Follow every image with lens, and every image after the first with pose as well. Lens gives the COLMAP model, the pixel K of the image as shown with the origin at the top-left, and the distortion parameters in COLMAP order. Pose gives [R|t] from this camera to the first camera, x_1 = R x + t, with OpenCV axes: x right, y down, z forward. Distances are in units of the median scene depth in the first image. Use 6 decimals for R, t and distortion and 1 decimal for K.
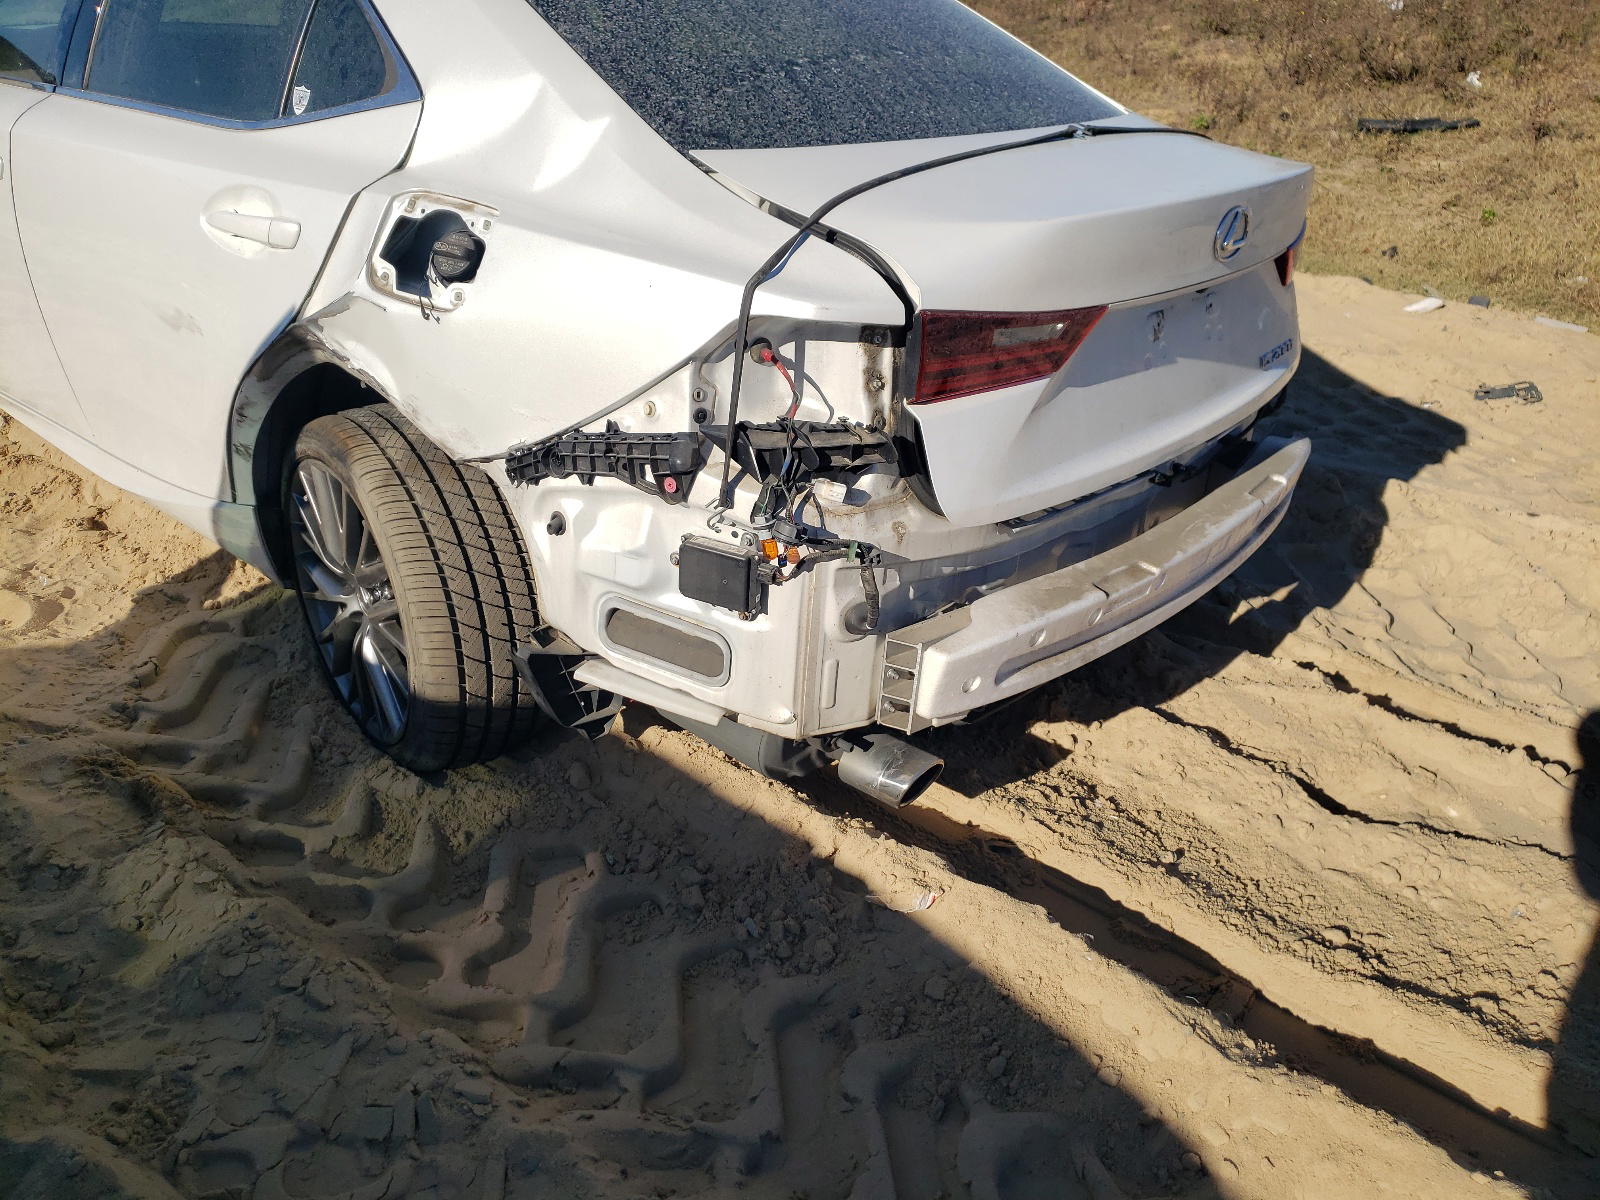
lens RADIAL K [[1215.6, 0, 690.6], [0, 1215.6, 601.7], [0, 0, 1]] dist [0.115500, -0.216016]
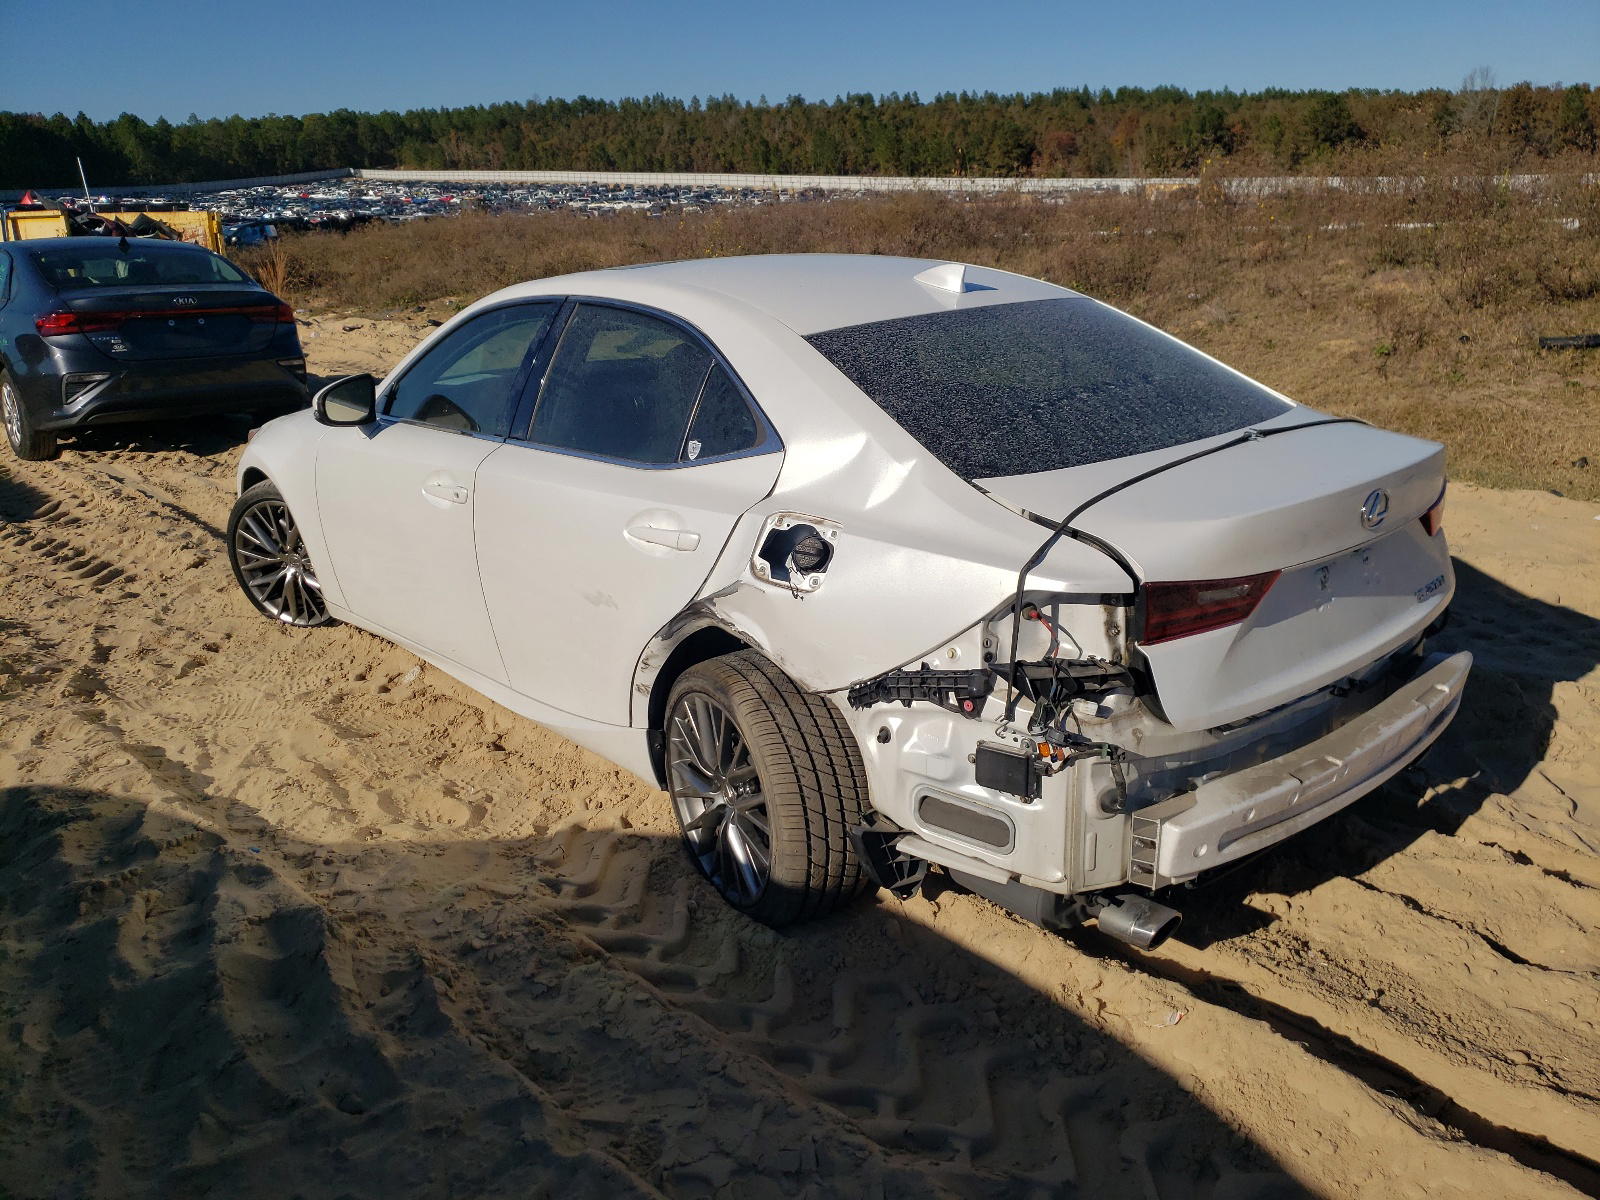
lens RADIAL K [[1138.6, 0, 796.5], [0, 1138.6, 641.9], [0, 0, 1]] dist [0.047498, -0.043406]
pose [[0.994551, -0.032010, -0.099213, -0.071636], [0.017135, 0.988943, -0.147303, 0.019033], [0.102832, 0.144801, 0.984103, -0.290673]]
